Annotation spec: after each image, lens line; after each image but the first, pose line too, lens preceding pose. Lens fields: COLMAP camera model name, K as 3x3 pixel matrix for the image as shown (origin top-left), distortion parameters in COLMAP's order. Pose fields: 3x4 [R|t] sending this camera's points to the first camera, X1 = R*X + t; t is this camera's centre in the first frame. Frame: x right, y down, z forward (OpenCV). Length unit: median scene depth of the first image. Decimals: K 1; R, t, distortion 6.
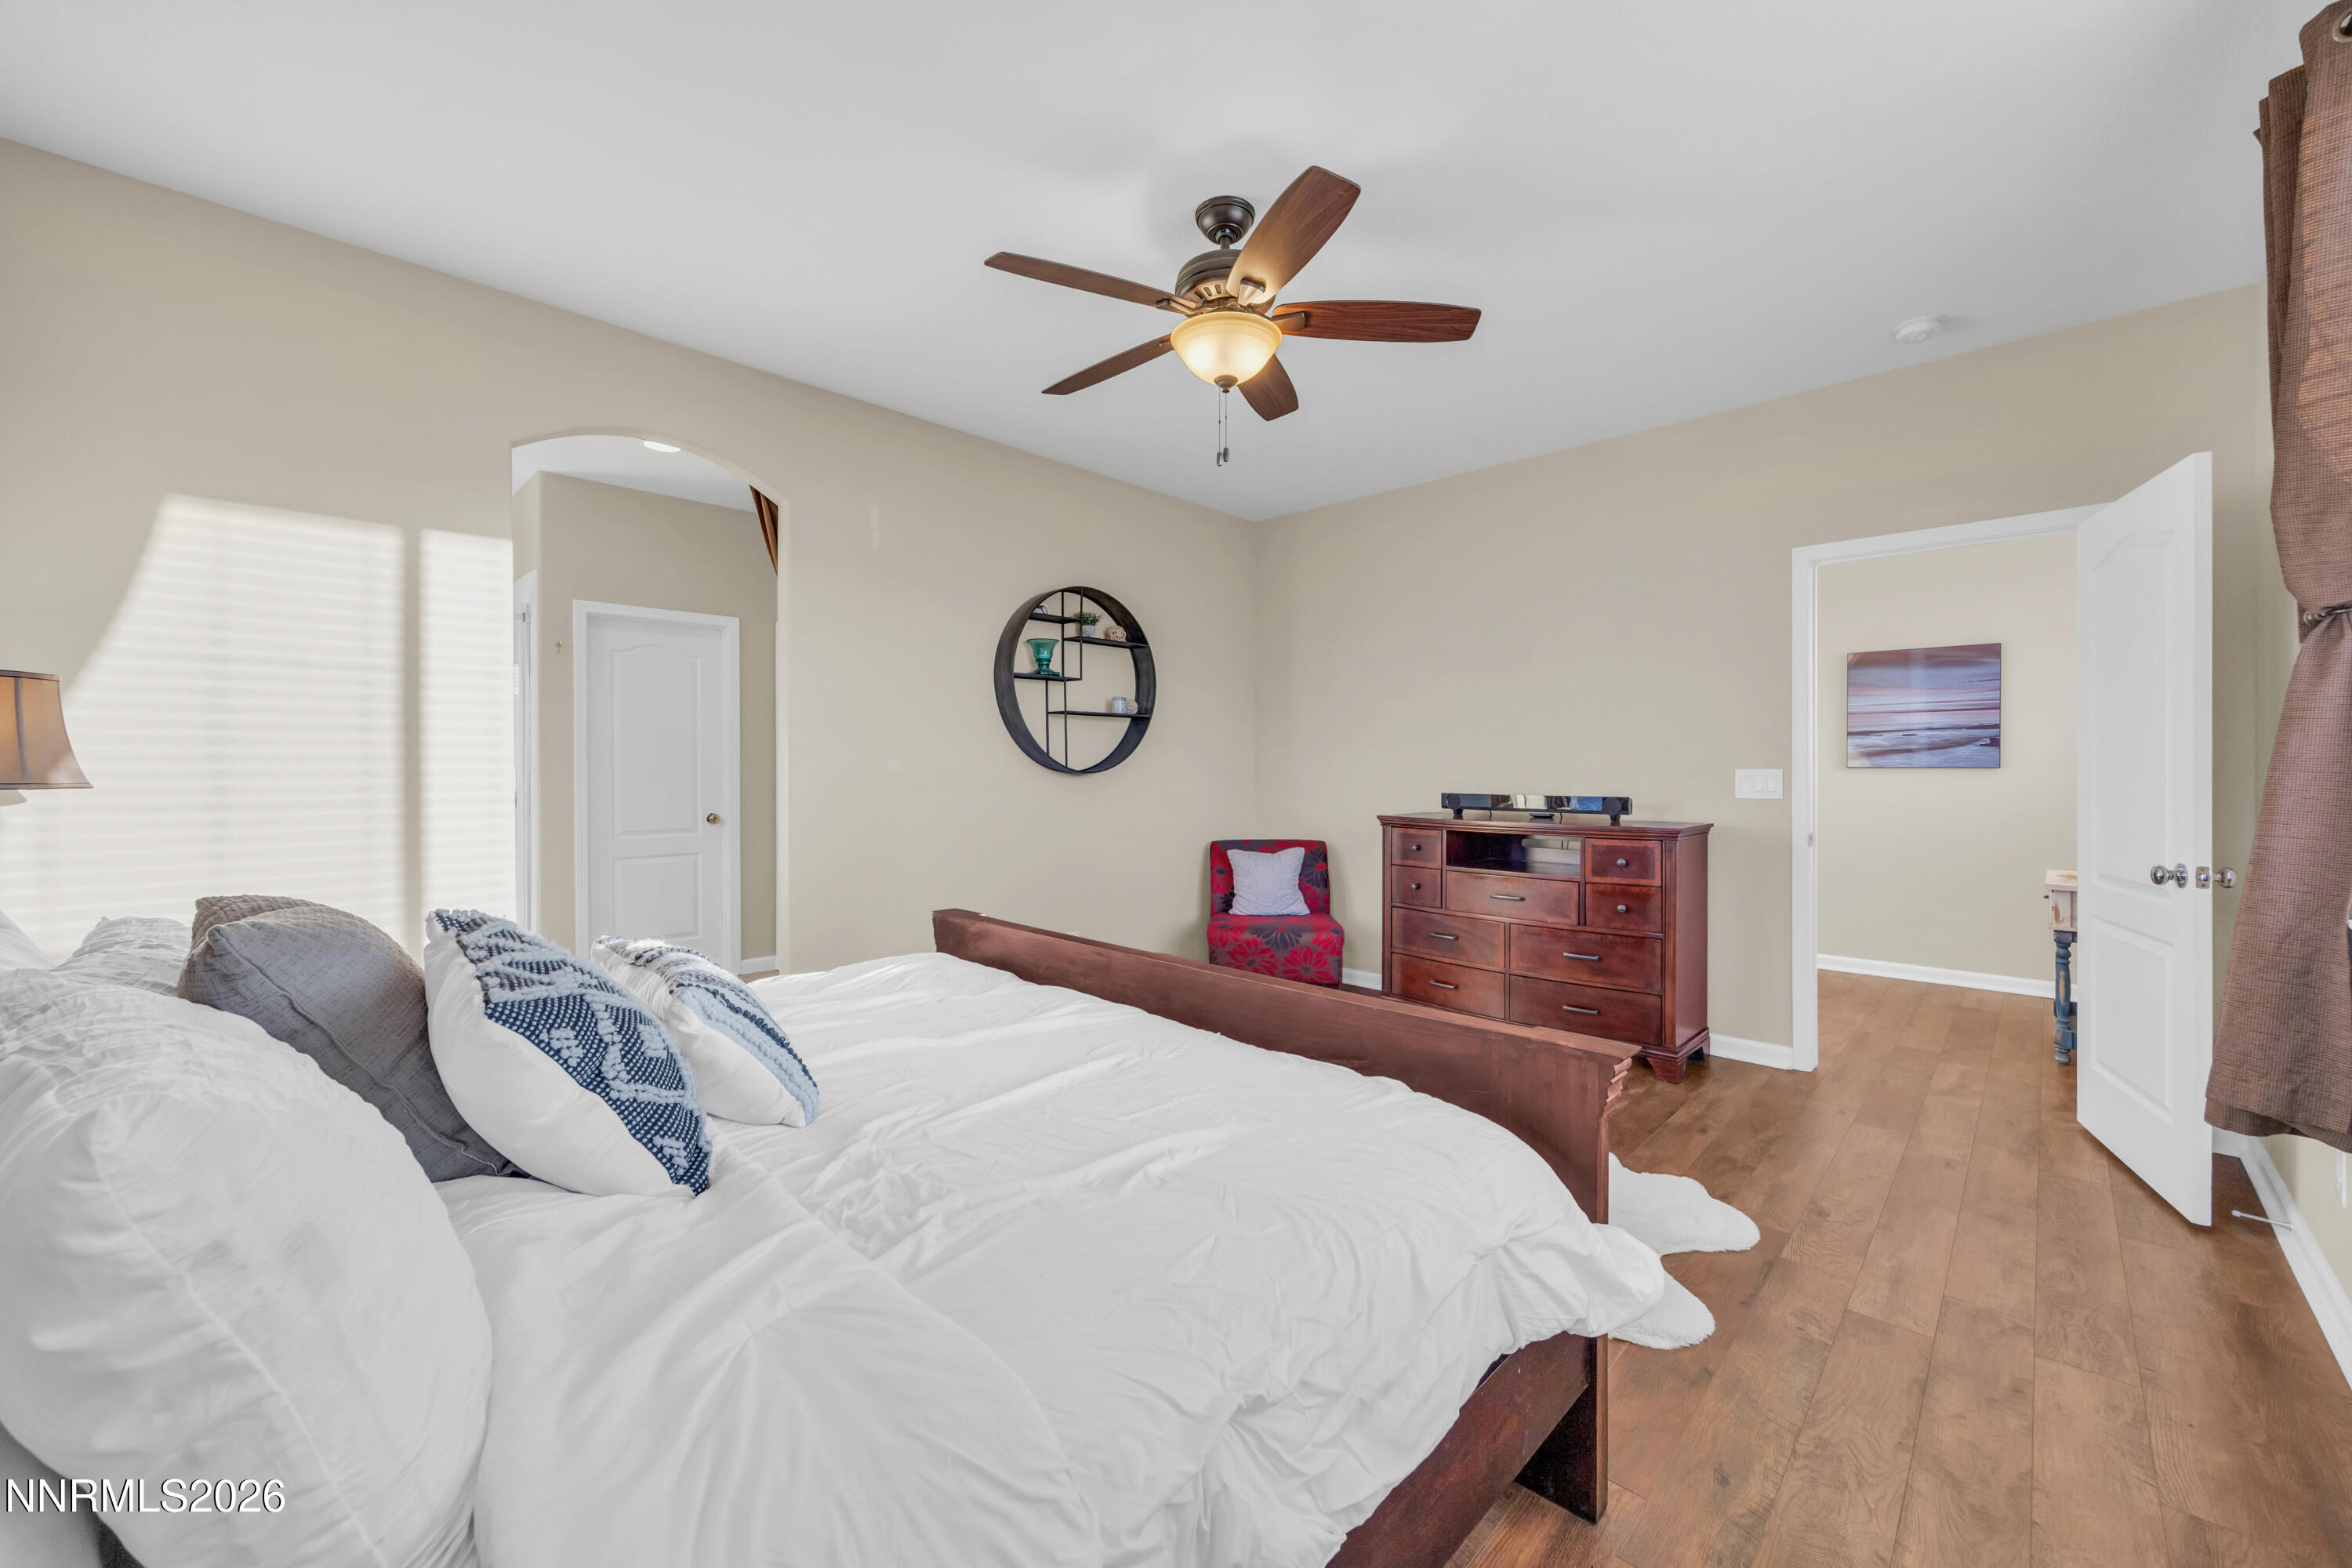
lens RADIAL K [[907.2, 0, 1171.1], [0, 907.2, 770.9], [0, 0, 1]] dist [-0.001925, 0.000060]
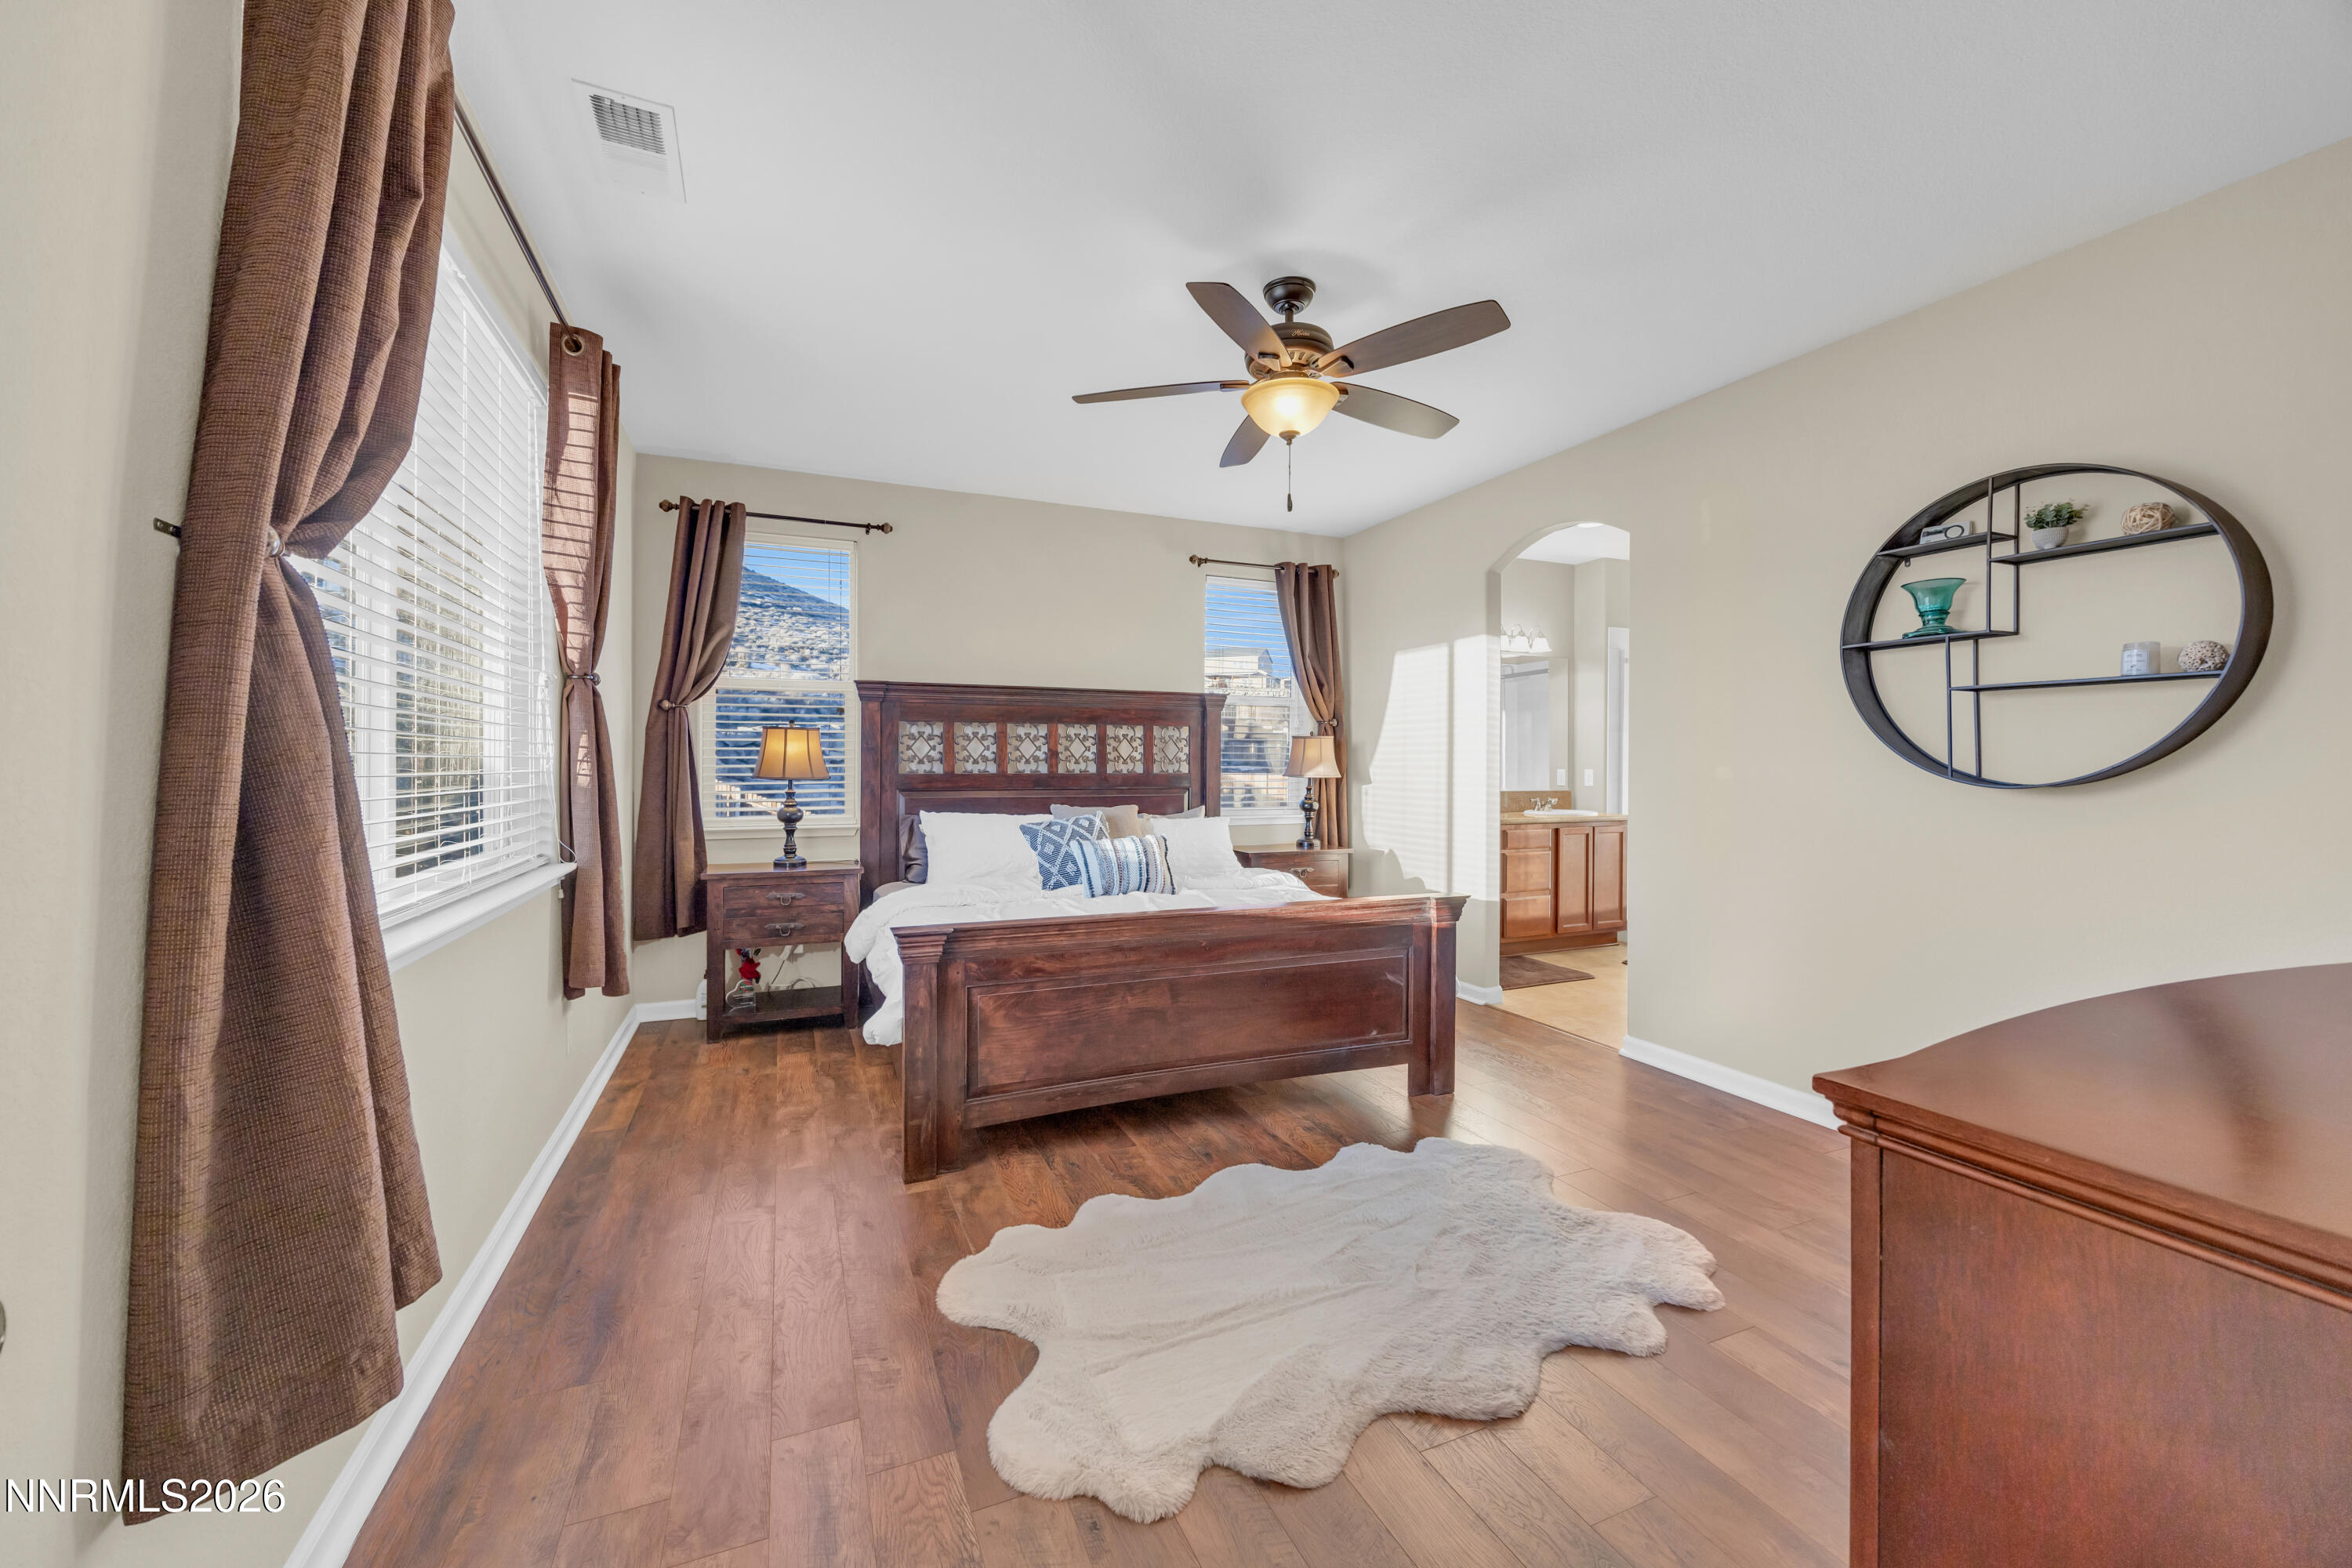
lens RADIAL K [[907.2, 0, 1198.0], [0, 907.2, 769.0], [0, 0, 1]] dist [-0.001925, 0.000060]
pose [[-0.368585, 0.003811, -0.929586, 0.668888], [-0.004992, 0.999969, 0.006079, -0.011024], [0.929581, 0.006881, -0.368555, 0.758017]]
